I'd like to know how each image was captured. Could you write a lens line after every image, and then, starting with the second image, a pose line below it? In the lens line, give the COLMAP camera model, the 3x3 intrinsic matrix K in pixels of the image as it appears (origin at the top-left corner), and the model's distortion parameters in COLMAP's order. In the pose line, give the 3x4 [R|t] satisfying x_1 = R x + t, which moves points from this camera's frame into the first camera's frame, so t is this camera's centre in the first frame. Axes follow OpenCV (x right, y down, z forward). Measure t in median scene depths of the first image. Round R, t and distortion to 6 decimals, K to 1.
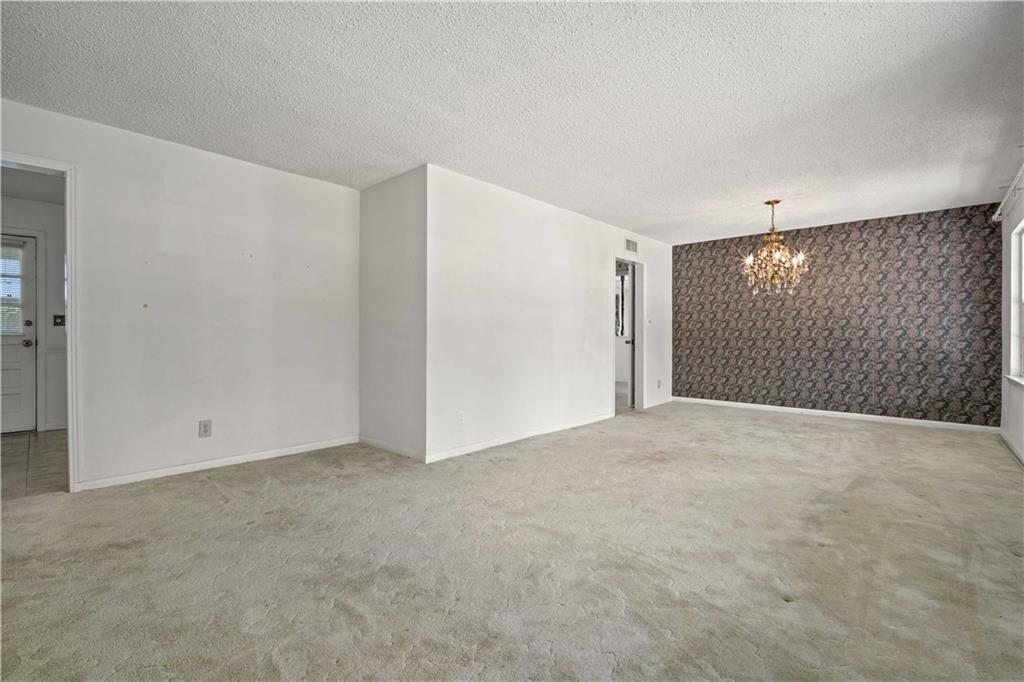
lens RADIAL K [[450.6, 0, 515.9], [0, 450.6, 343.9], [0, 0, 1]] dist [-0.006601, 0.000862]
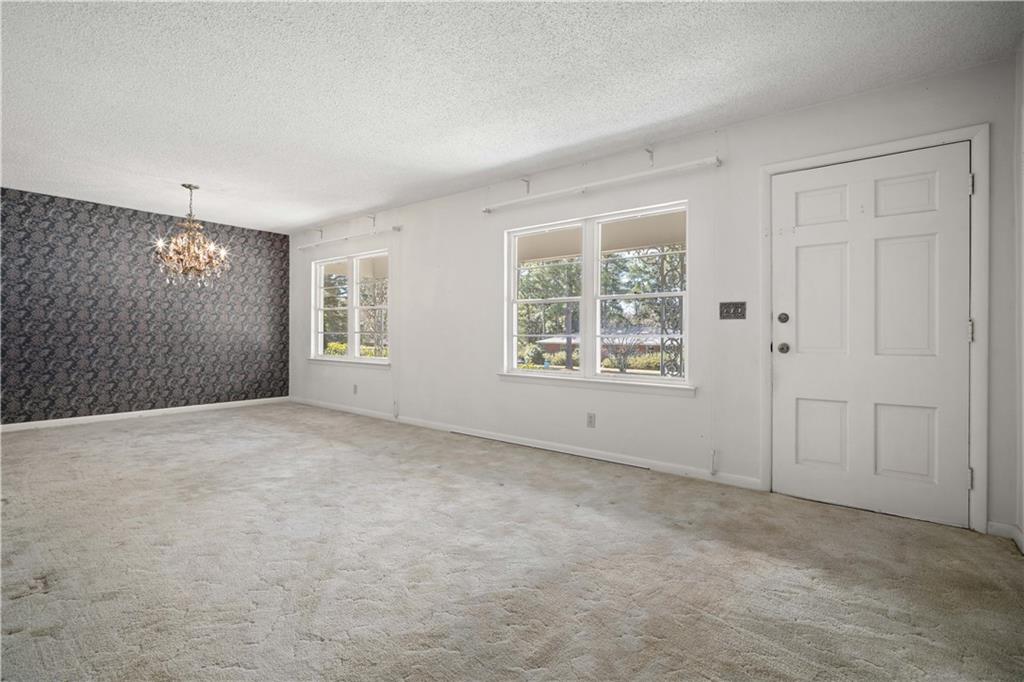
lens RADIAL K [[477.7, 0, 512.7], [0, 477.7, 336.1], [0, 0, 1]] dist [-0.002459, 0.000043]
pose [[-0.066058, -0.009199, 0.997773, -0.465402], [0.013502, 0.999858, 0.010112, -0.007111], [-0.997724, 0.014140, -0.065924, 0.409234]]
